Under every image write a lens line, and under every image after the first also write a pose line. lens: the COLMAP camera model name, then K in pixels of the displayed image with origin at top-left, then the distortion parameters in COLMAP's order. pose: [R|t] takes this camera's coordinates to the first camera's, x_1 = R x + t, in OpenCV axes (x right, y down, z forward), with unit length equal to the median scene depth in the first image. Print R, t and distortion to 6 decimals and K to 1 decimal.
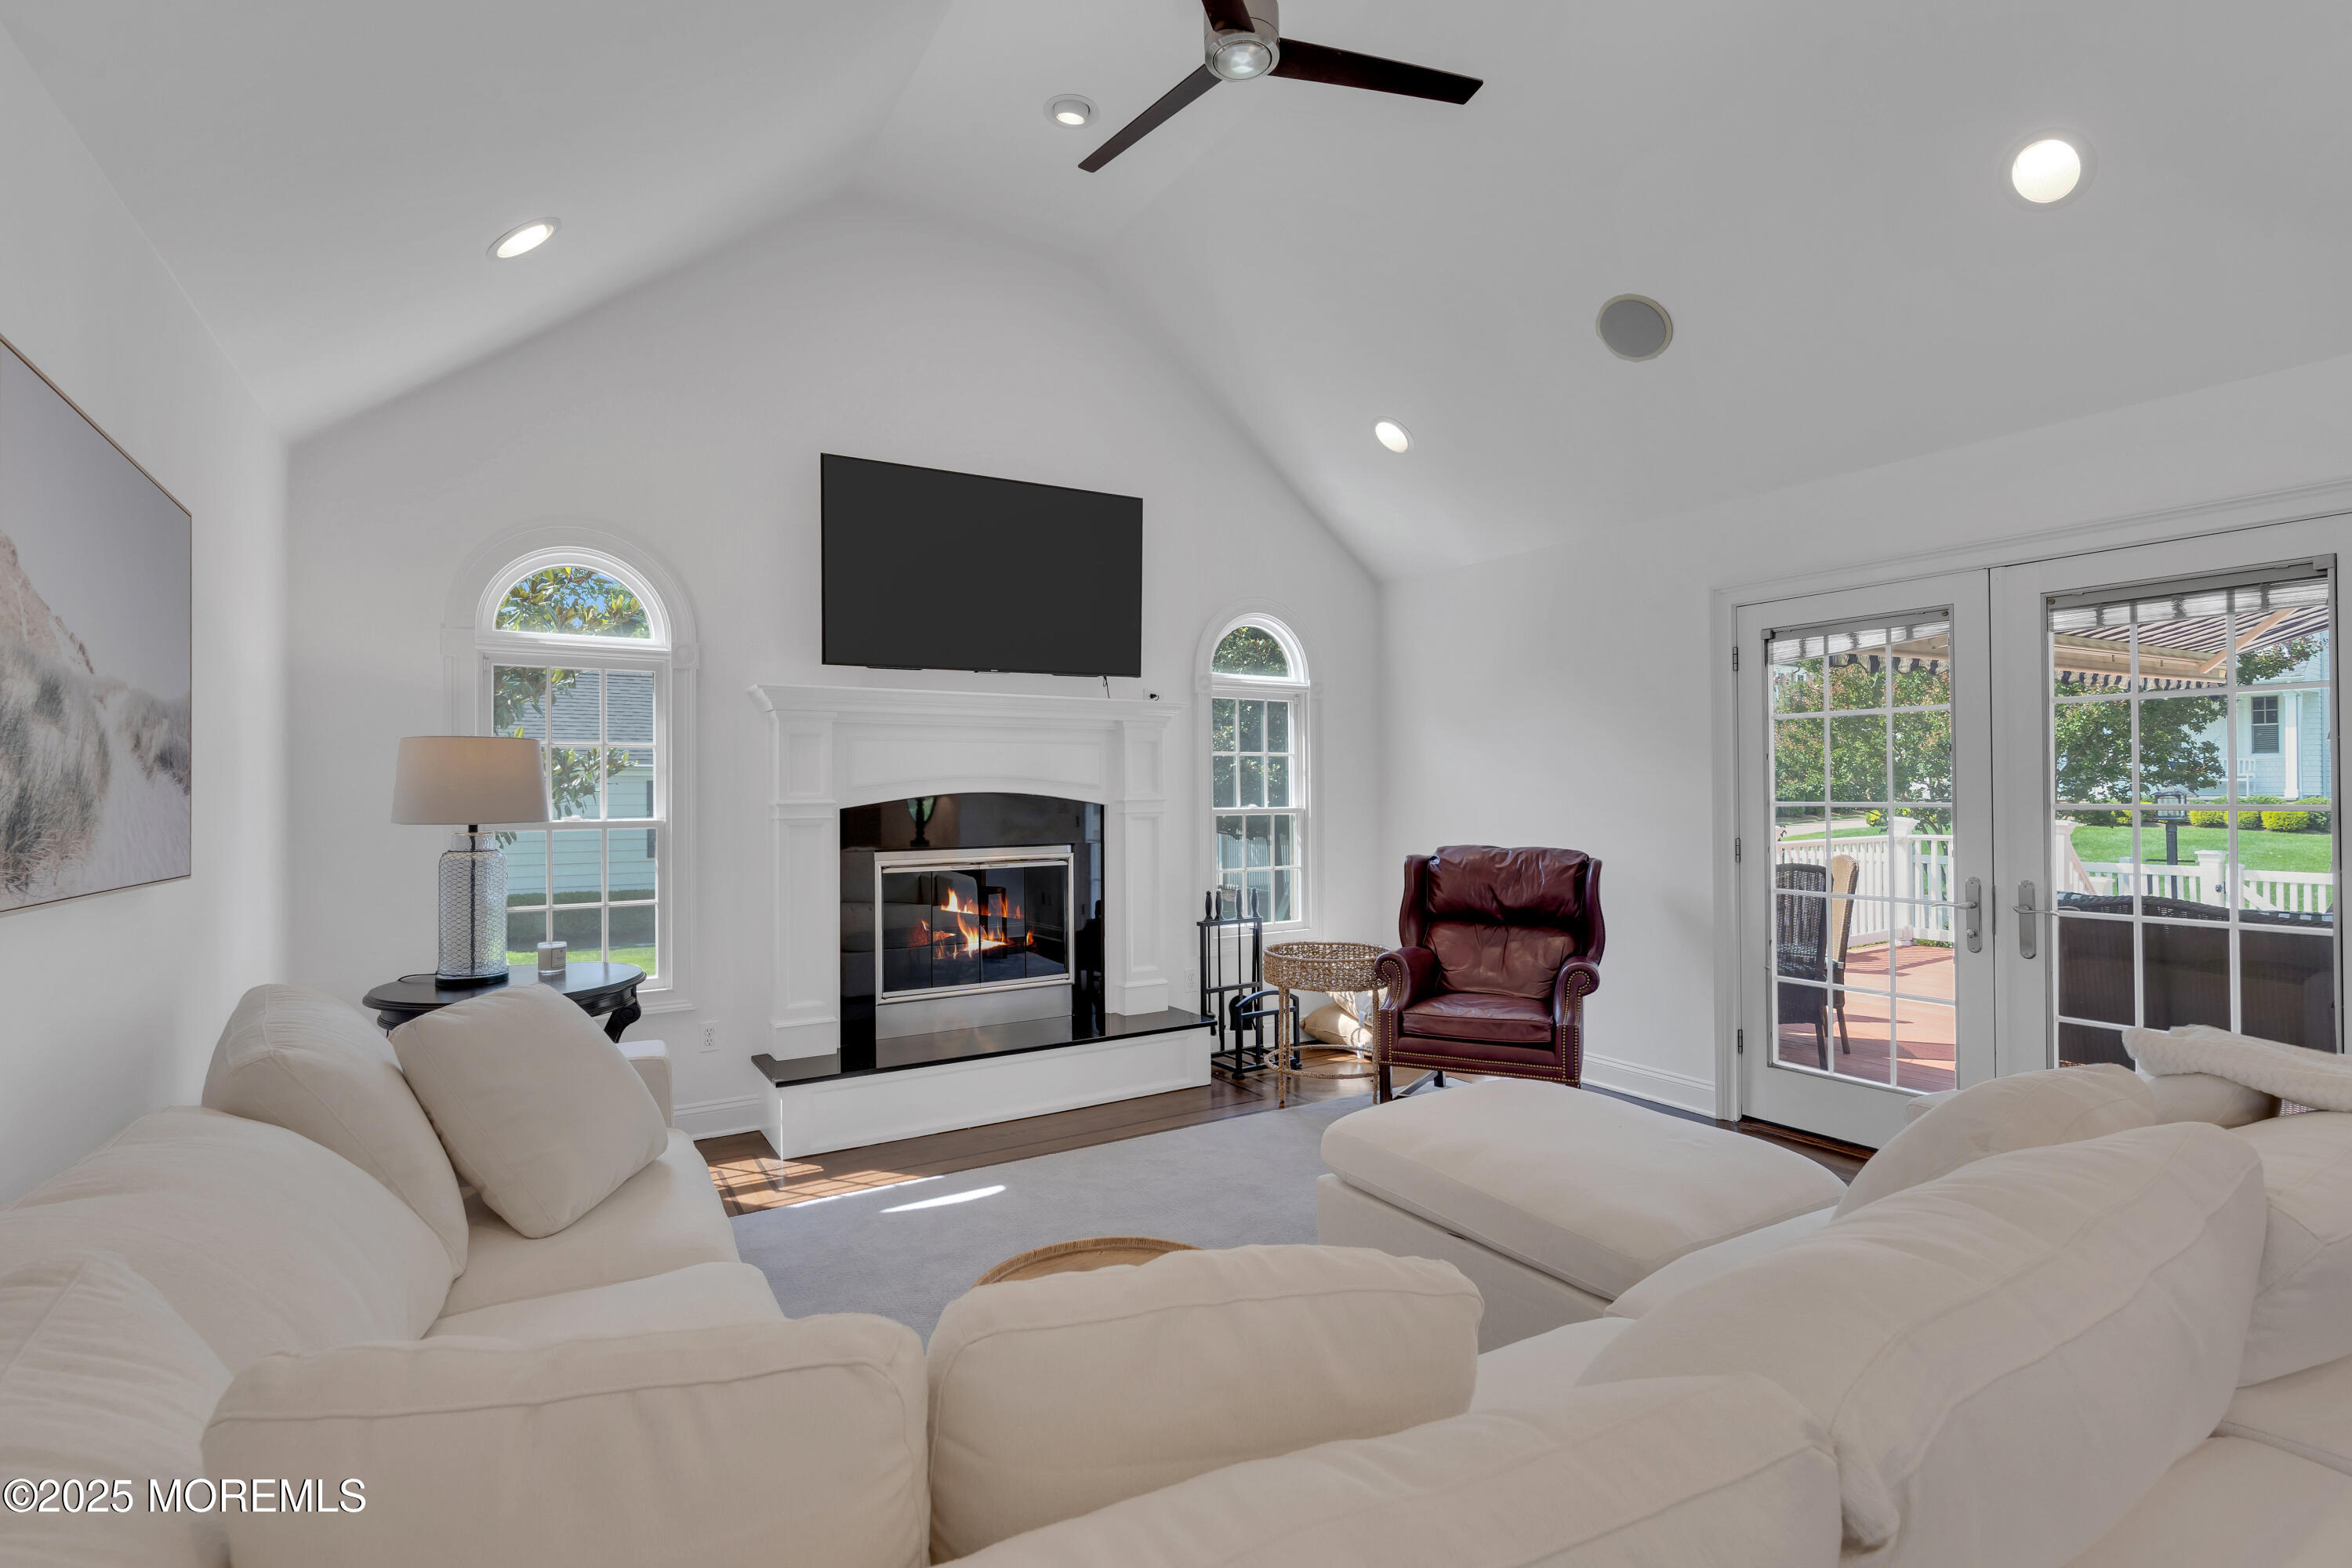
lens RADIAL K [[1090.1, 0, 1175.4], [0, 1090.1, 771.0], [0, 0, 1]] dist [0.000009, 0.000319]
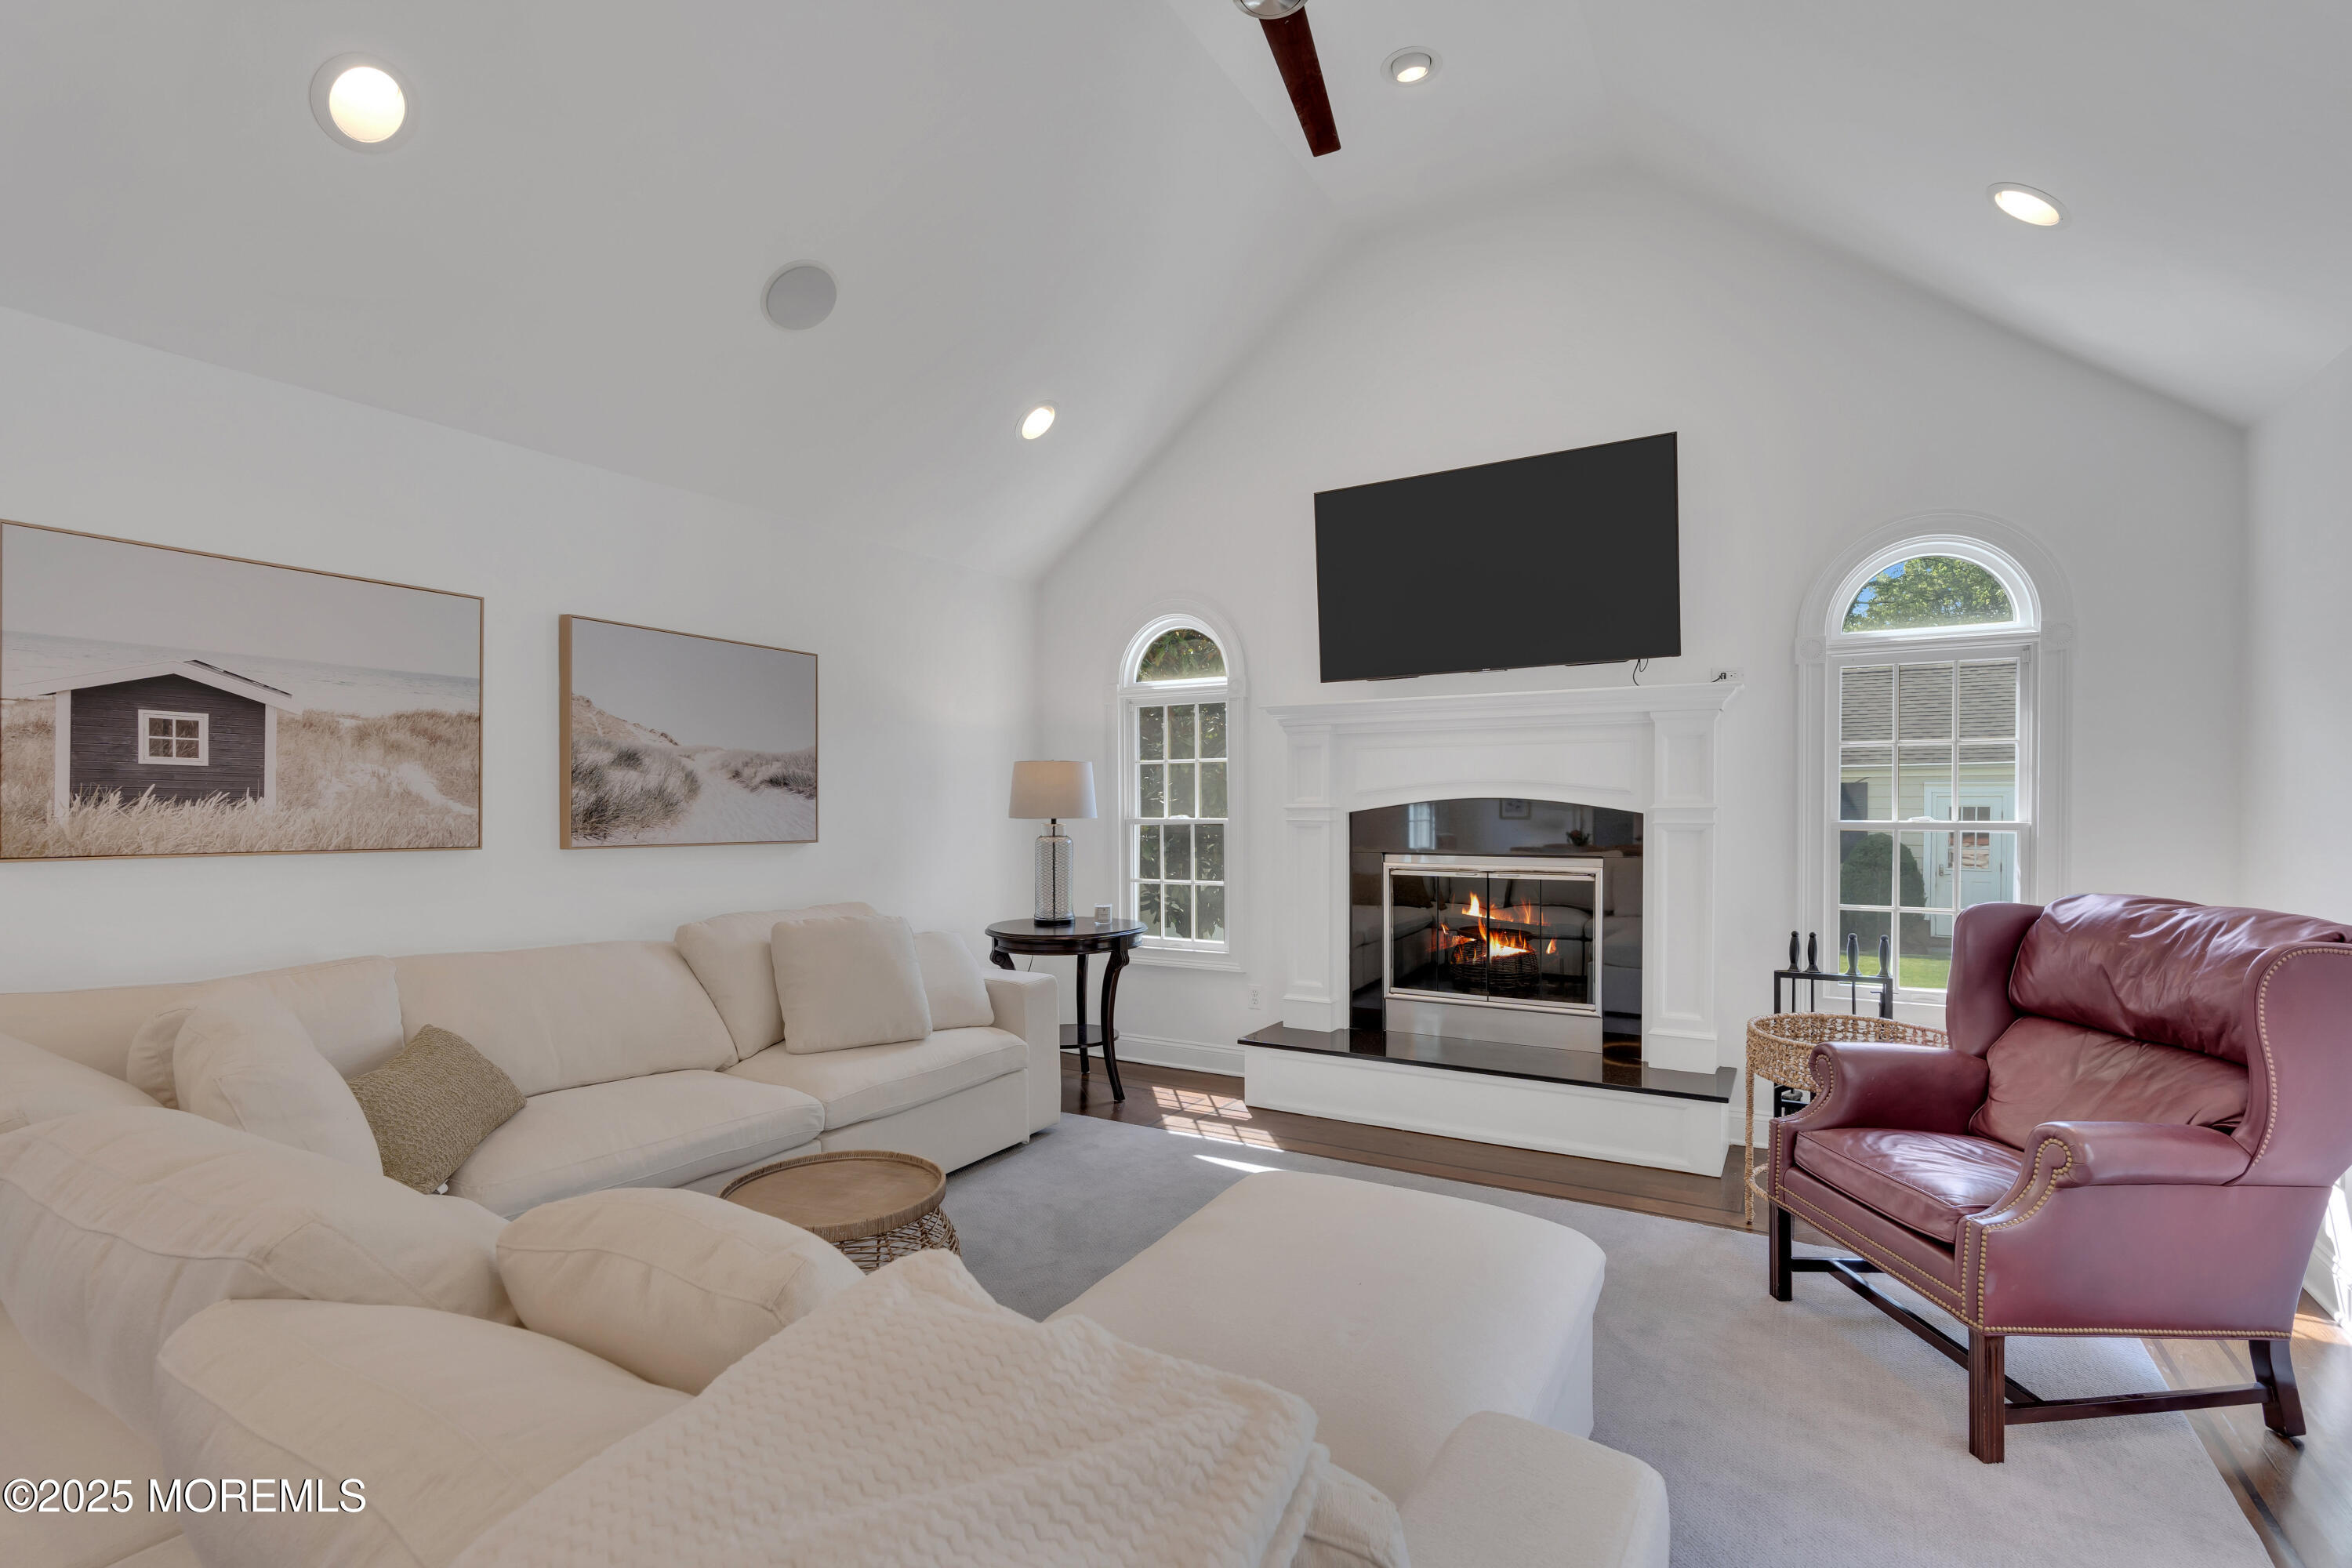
lens RADIAL K [[1074.8, 0, 1183.4], [0, 1074.8, 793.2], [0, 0, 1]] dist [-0.003005, 0.001321]
pose [[0.469348, -0.001018, -0.883013, 0.573681], [0.017723, 0.999809, 0.008268, 0.003321], [0.882835, -0.019530, 0.469277, 0.348197]]
